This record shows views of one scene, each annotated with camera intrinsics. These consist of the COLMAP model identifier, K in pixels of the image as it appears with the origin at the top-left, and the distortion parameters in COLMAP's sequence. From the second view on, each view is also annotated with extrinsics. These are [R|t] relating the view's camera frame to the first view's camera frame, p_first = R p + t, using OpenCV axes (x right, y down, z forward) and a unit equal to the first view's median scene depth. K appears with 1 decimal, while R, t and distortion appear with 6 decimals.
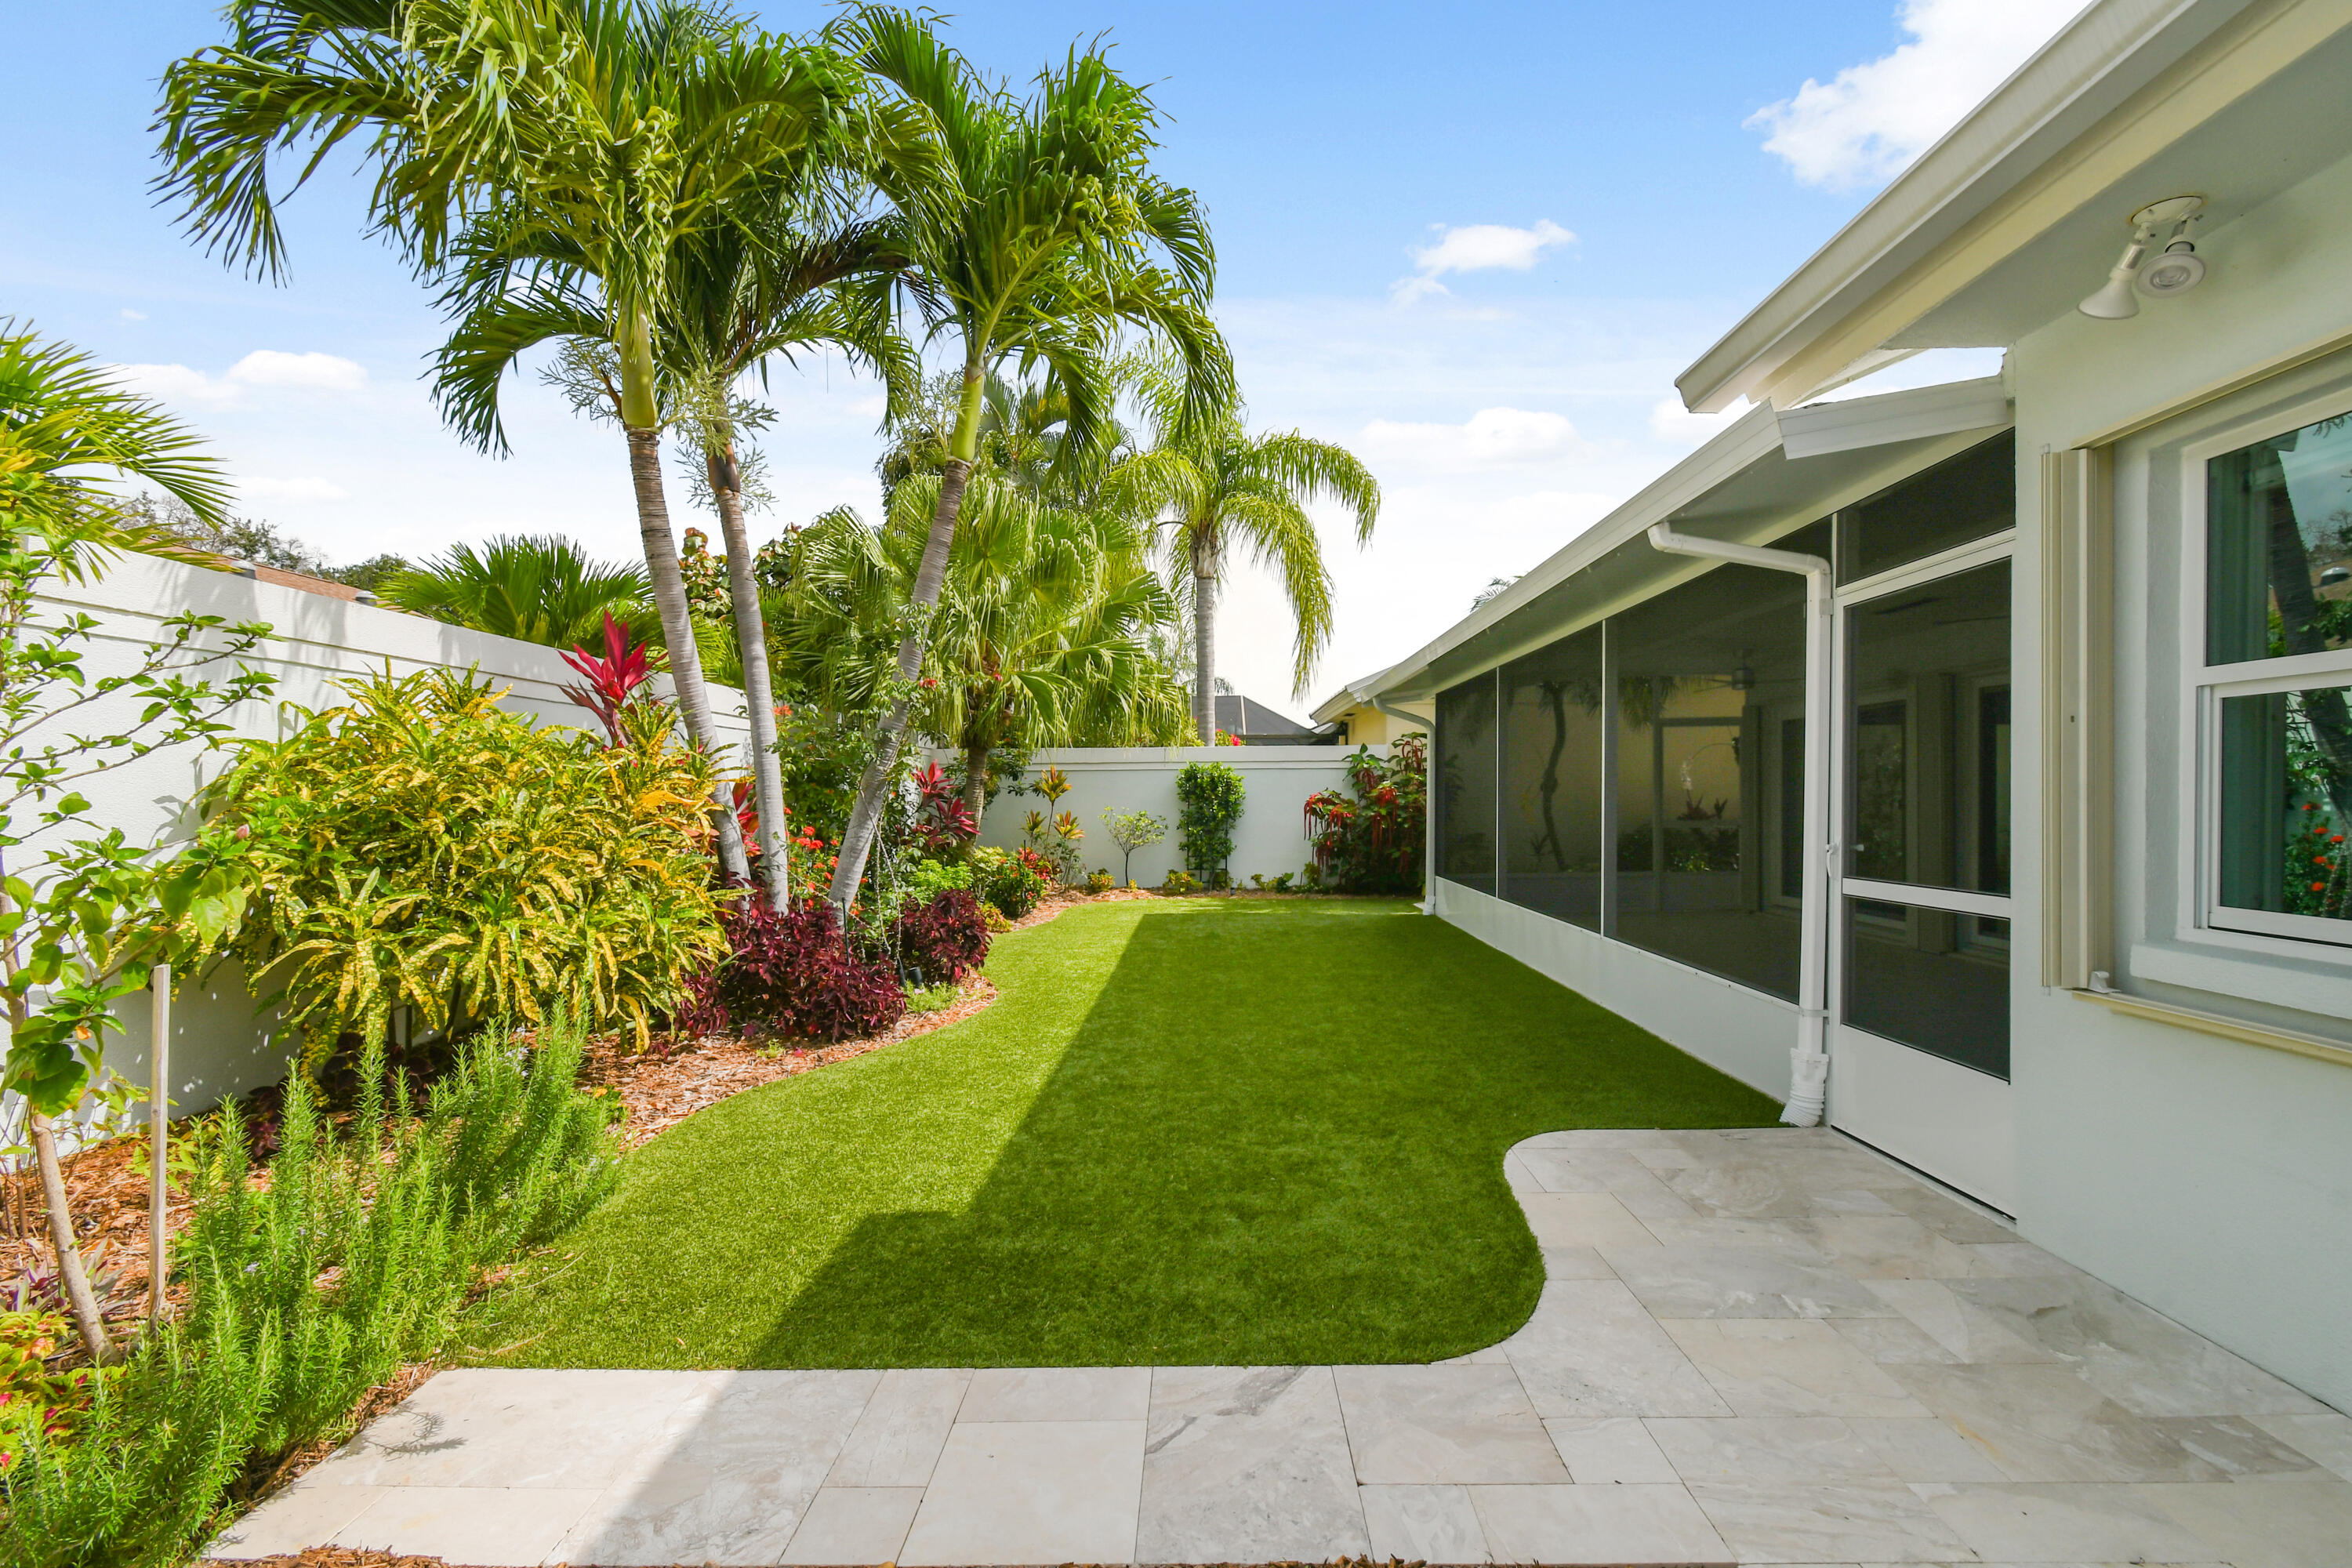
lens RADIAL K [[1049.7, 0, 1189.0], [0, 1049.7, 834.3], [0, 0, 1]] dist [0.003980, 0.001273]
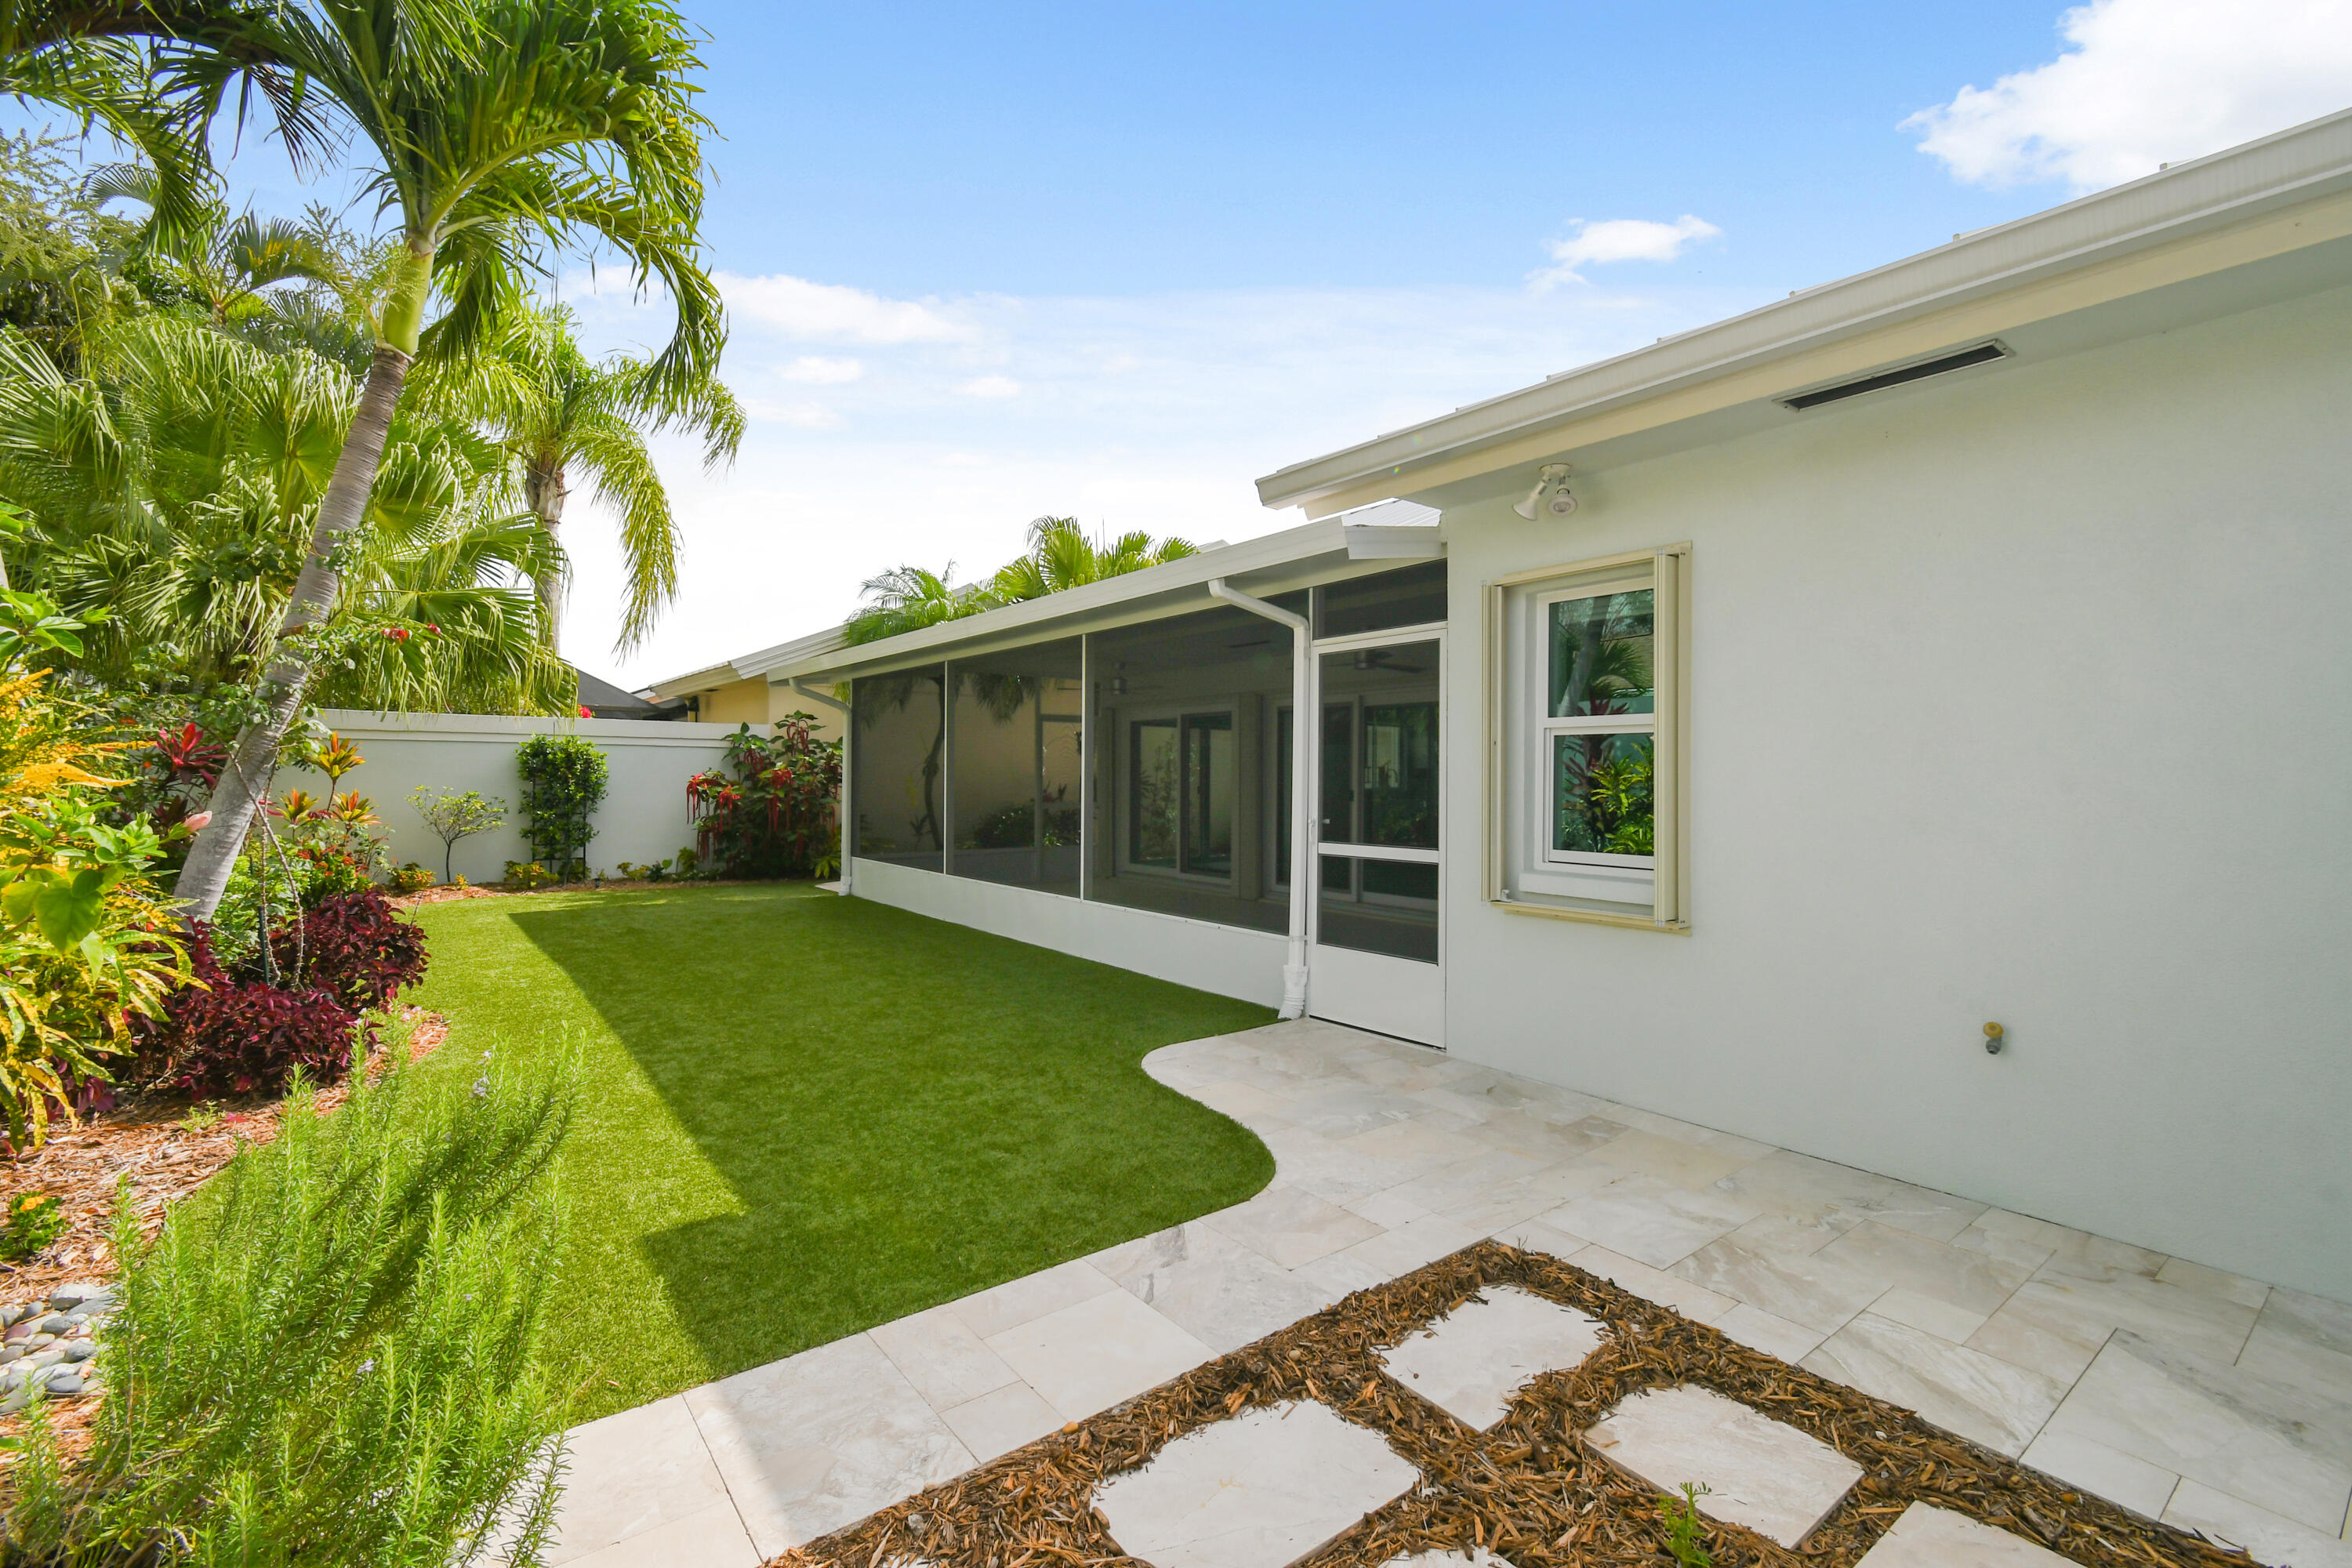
lens RADIAL K [[1049.7, 0, 1189.0], [0, 1049.7, 834.3], [0, 0, 1]] dist [0.003980, 0.001273]
pose [[0.772873, -0.020126, 0.634241, -0.376205], [0.008911, 0.999743, 0.020866, -0.001590], [-0.634498, -0.010475, 0.772854, -0.002872]]
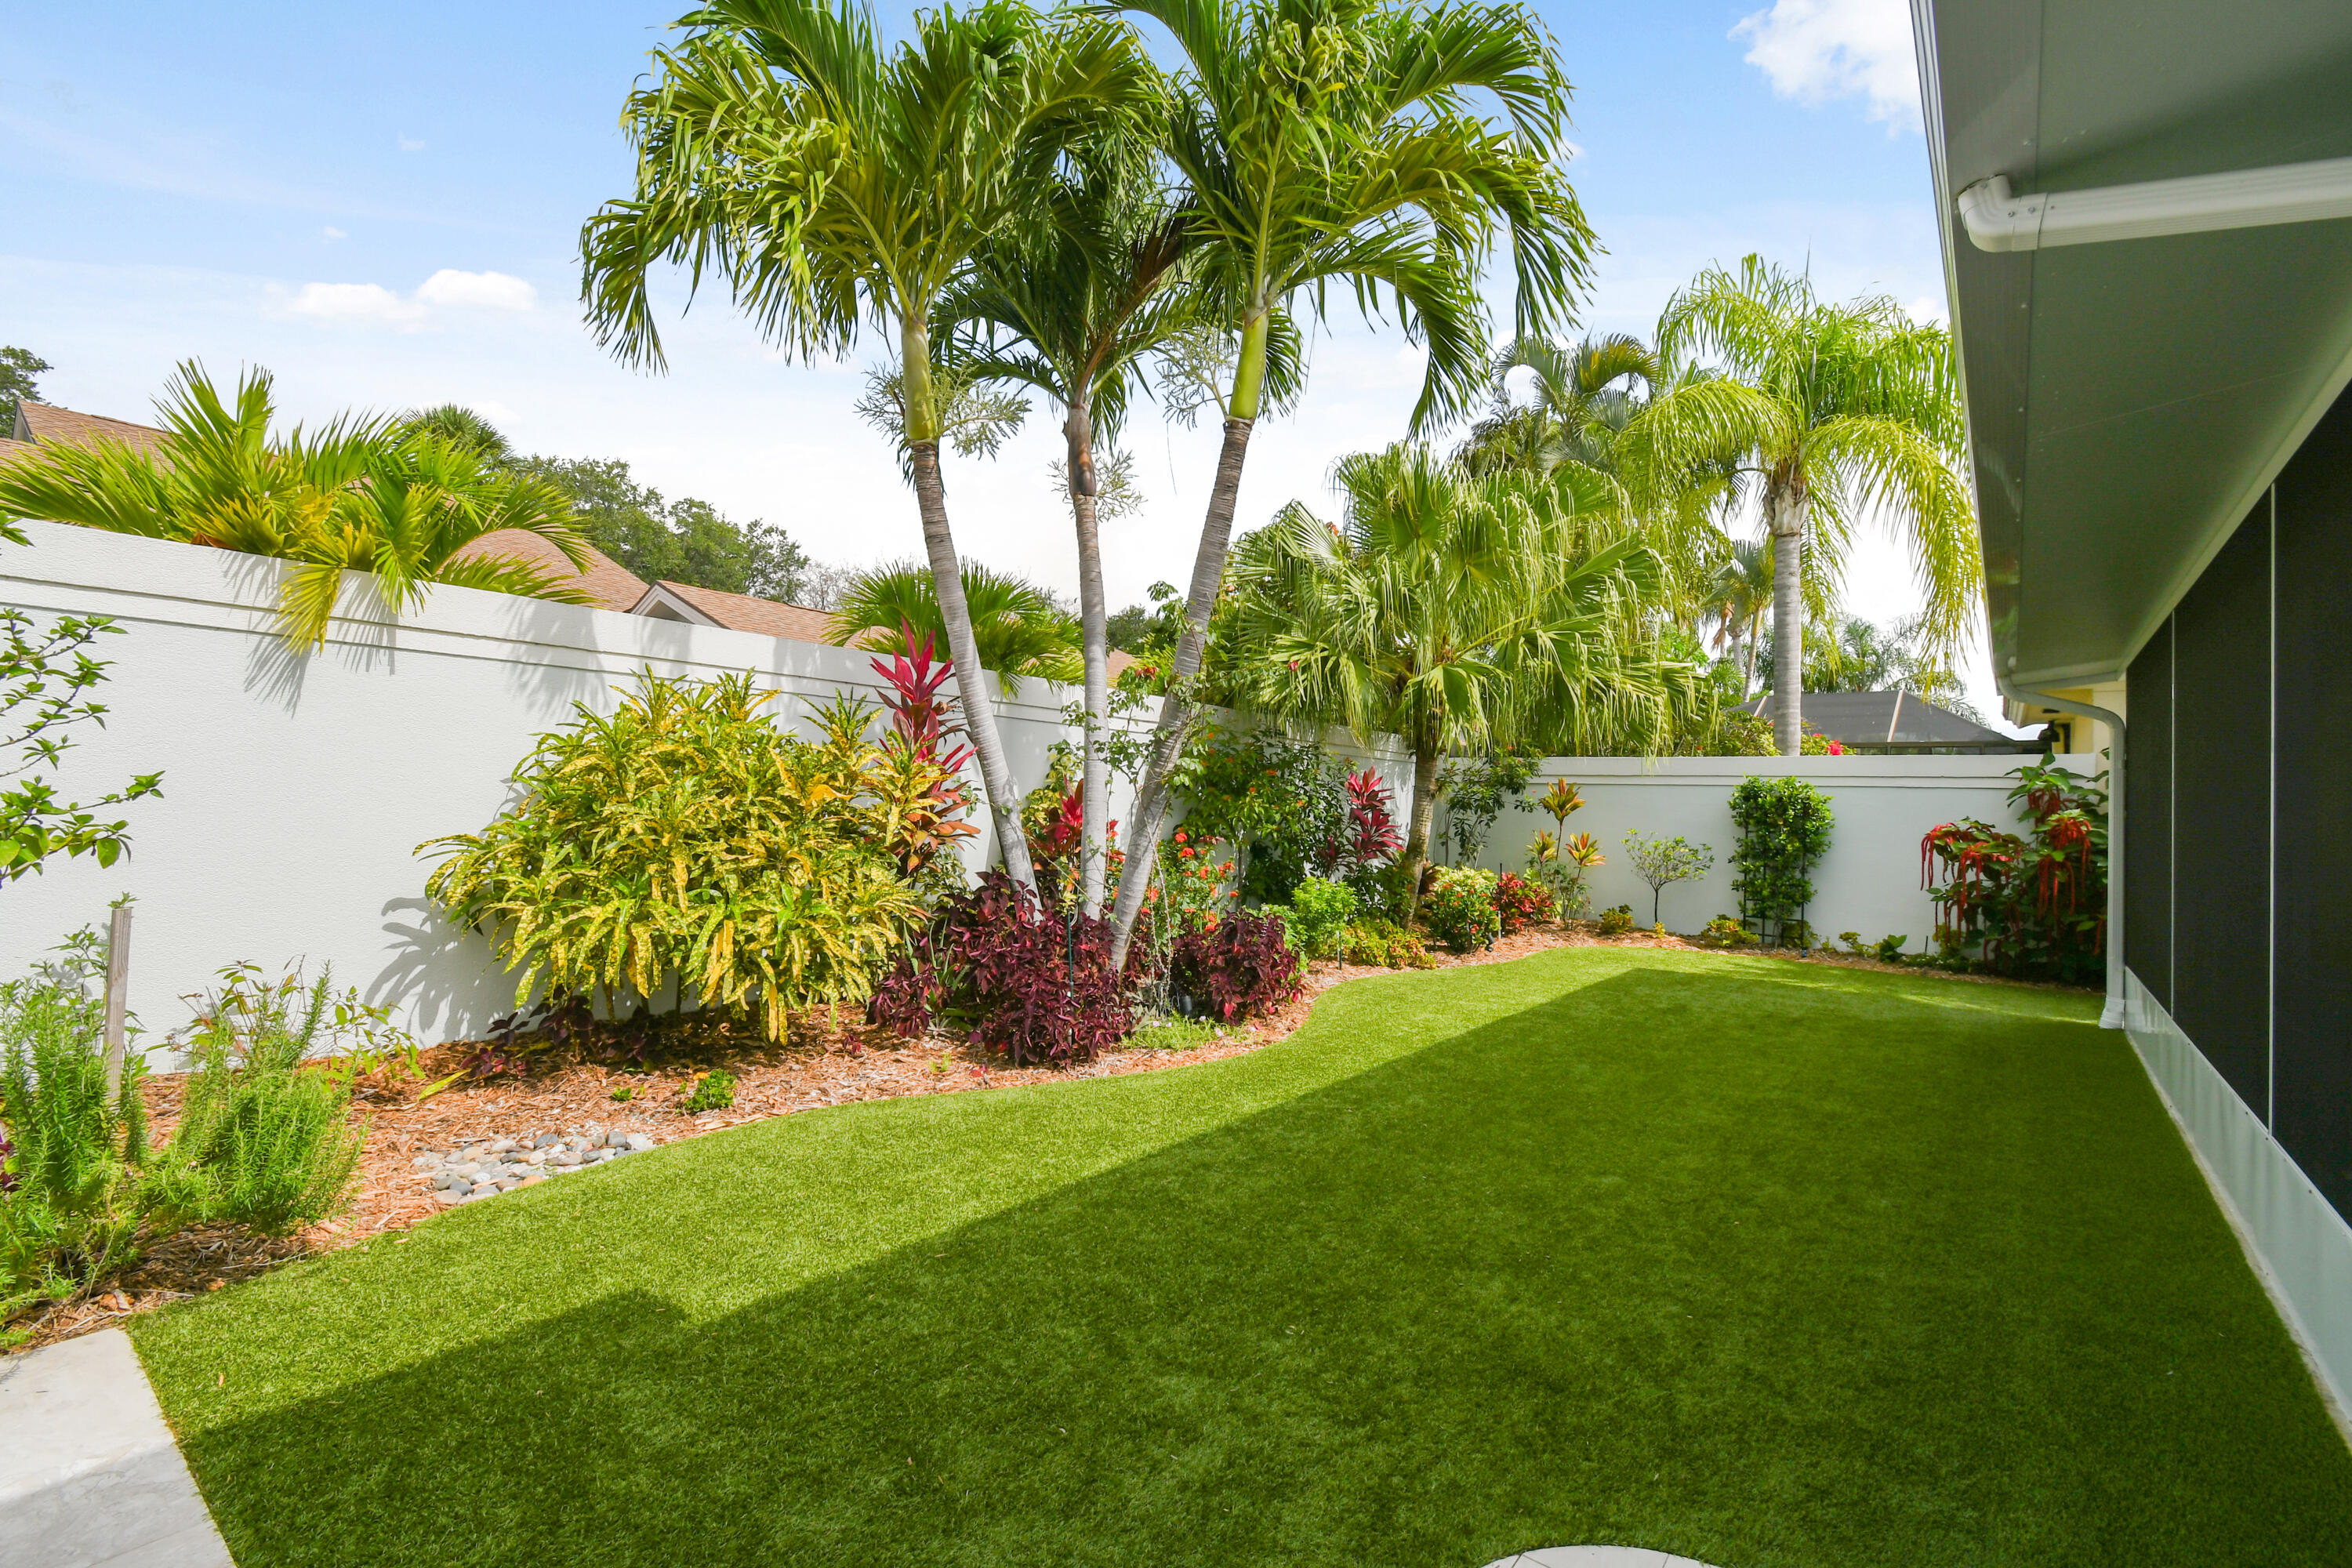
lens RADIAL K [[1044.0, 0, 1191.8], [0, 1044.0, 790.9], [0, 0, 1]] dist [-0.002180, -0.000064]
pose [[0.793060, 0.023199, -0.608702, 0.399933], [-0.057355, 0.997679, -0.036702, -0.019304], [0.606438, 0.064019, 0.792549, 0.434369]]
